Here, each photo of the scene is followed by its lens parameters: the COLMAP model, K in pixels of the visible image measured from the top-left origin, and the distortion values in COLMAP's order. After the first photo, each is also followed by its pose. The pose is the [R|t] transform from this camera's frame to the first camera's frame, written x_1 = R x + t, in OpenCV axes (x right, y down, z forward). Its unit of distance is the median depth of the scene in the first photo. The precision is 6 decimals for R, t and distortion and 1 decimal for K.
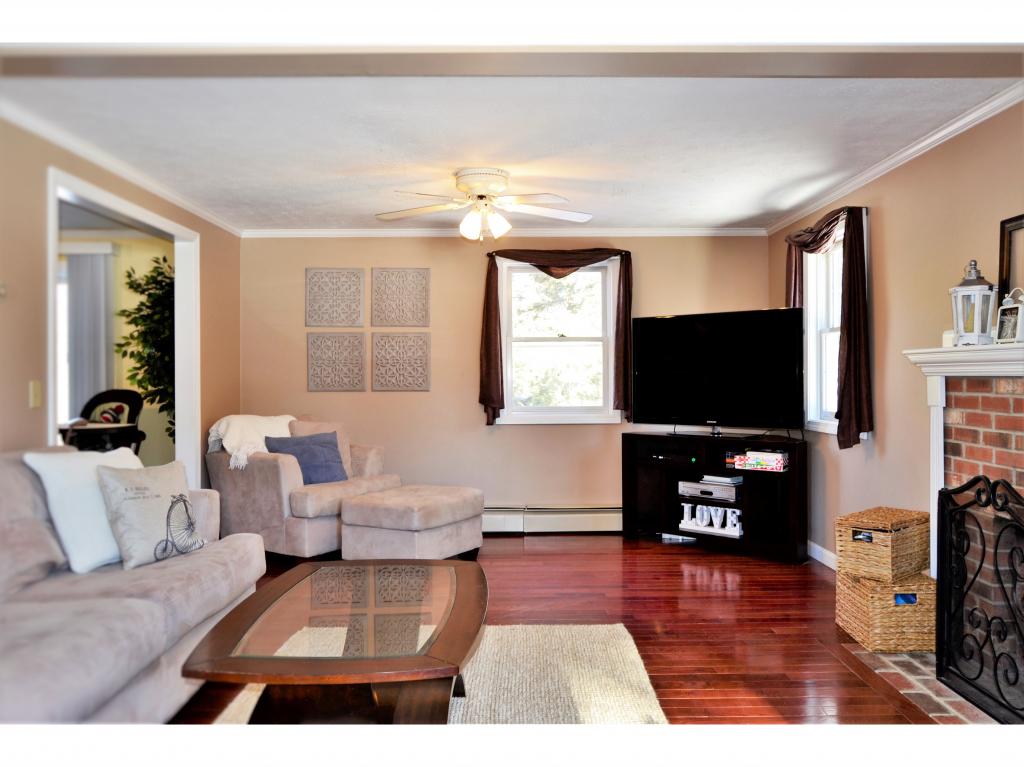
lens RADIAL K [[812.6, 0, 510.7], [0, 812.6, 385.5], [0, 0, 1]] dist [-0.021681, 0.001087]
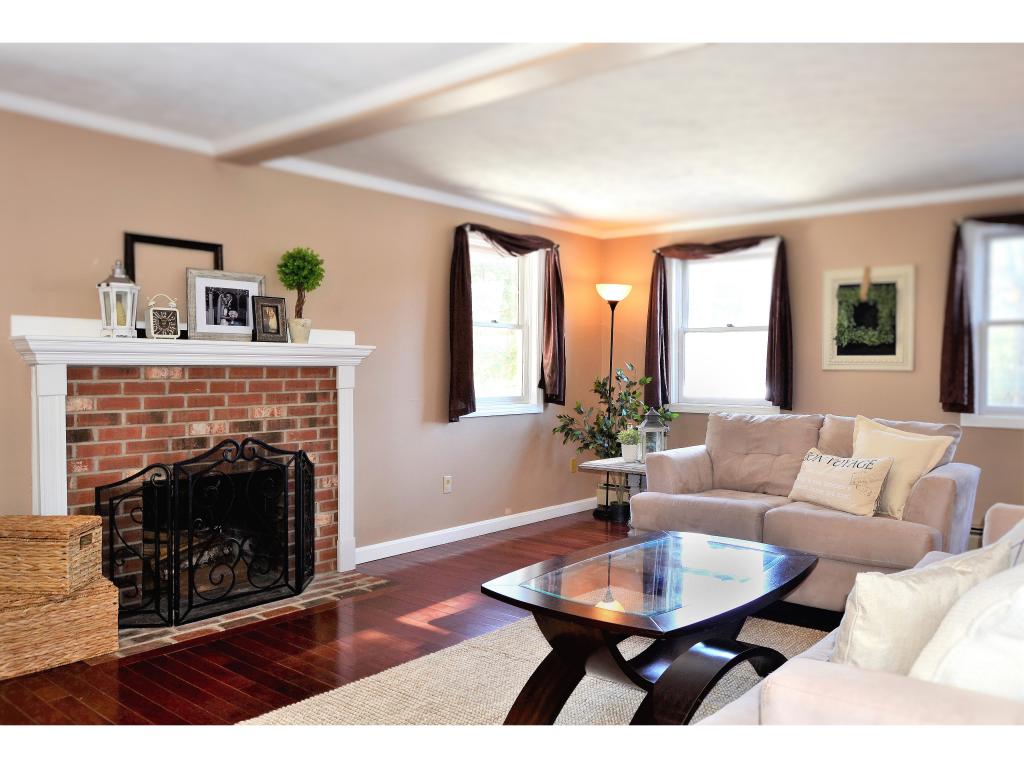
lens RADIAL K [[812.6, 0, 509.6], [0, 812.6, 377.9], [0, 0, 1]] dist [-0.021681, 0.001087]
pose [[-0.757310, -0.016583, 0.652845, -0.569862], [0.001675, 0.999625, 0.027335, -0.023177], [-0.653054, 0.021795, -0.756998, 1.509239]]
